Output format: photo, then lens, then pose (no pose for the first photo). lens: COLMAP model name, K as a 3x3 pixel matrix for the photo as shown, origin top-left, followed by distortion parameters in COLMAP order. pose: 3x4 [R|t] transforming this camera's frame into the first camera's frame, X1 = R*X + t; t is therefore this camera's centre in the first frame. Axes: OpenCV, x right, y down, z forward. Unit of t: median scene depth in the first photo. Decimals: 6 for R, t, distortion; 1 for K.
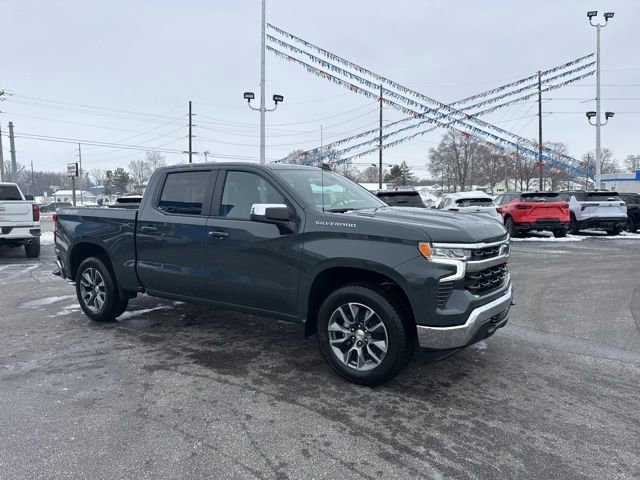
lens RADIAL K [[445.9, 0, 319.4], [0, 445.9, 239.5], [0, 0, 1]] dist [0.053817, -0.061565]
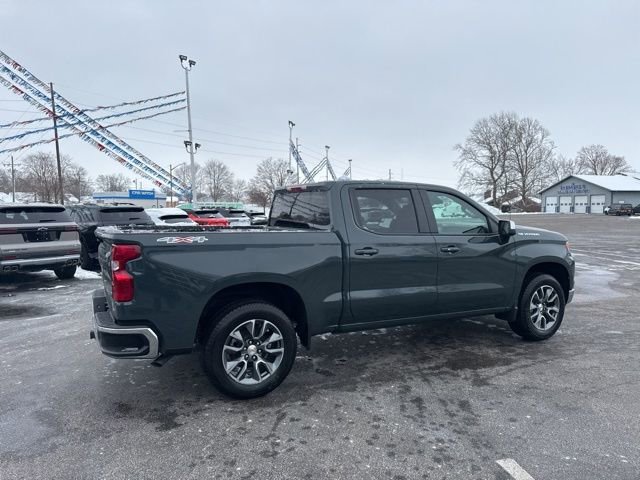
lens RADIAL K [[445.9, 0, 318.4], [0, 445.9, 240.2], [0, 0, 1]] dist [0.053817, -0.061565]
pose [[0.491423, -0.047523, 0.869624, -0.873966], [0.076138, 0.997031, 0.011460, -0.047294], [-0.867587, 0.060579, 0.493582, 0.487843]]
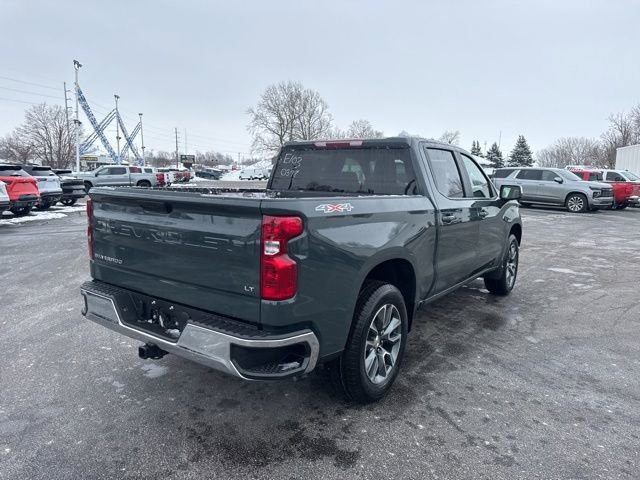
lens RADIAL K [[445.9, 0, 318.1], [0, 445.9, 234.0], [0, 0, 1]] dist [0.053817, -0.061565]
pose [[0.045545, -0.117206, 0.992063, -0.879270], [0.068762, 0.991106, 0.113936, -0.076274], [-0.996593, 0.063027, 0.053199, 0.883496]]
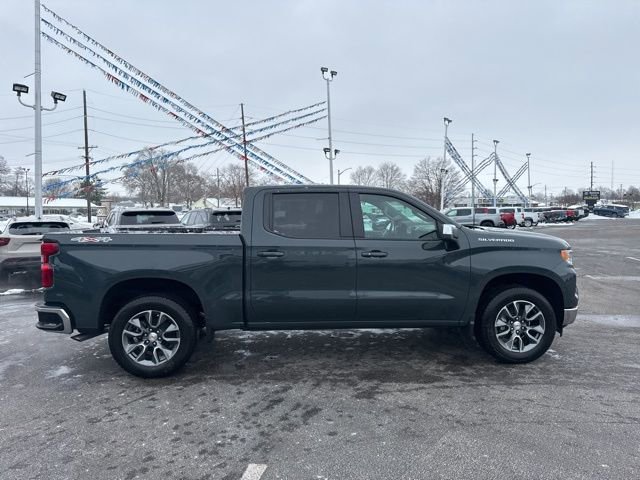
lens RADIAL K [[445.9, 0, 319.0], [0, 445.9, 239.2], [0, 0, 1]] dist [0.053817, -0.061565]
pose [[0.786362, -0.032487, 0.616911, -0.634875], [0.056849, 0.998184, -0.019900, -0.022842], [-0.615144, 0.050719, 0.786781, 0.173734]]
